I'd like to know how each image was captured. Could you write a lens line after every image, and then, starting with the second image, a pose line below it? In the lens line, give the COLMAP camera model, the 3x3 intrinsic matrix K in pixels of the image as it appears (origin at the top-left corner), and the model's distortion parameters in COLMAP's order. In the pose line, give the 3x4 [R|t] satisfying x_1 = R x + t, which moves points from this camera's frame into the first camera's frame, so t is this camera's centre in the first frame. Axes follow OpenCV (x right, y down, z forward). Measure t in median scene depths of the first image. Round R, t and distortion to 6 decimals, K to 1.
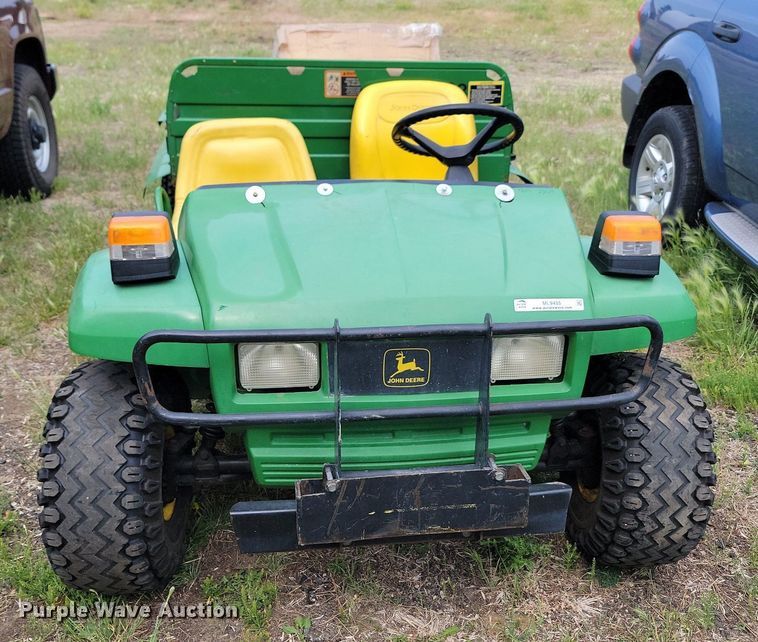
lens RADIAL K [[792.0, 0, 378.0], [0, 792.0, 357.9], [0, 0, 1]] dist [0.045251, 0.000000]
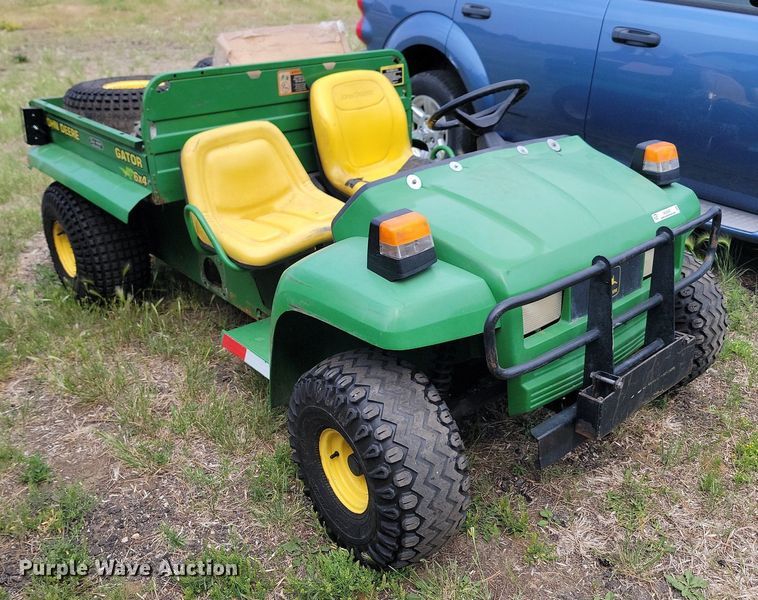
lens RADIAL K [[705.3, 0, 391.8], [0, 705.3, 318.0], [0, 0, 1]] dist [0.042984, 0.000000]
pose [[0.829509, -0.281651, 0.482273, -0.717950], [0.274798, 0.957595, 0.086591, -0.113967], [-0.486211, 0.060699, 0.871731, 0.143141]]
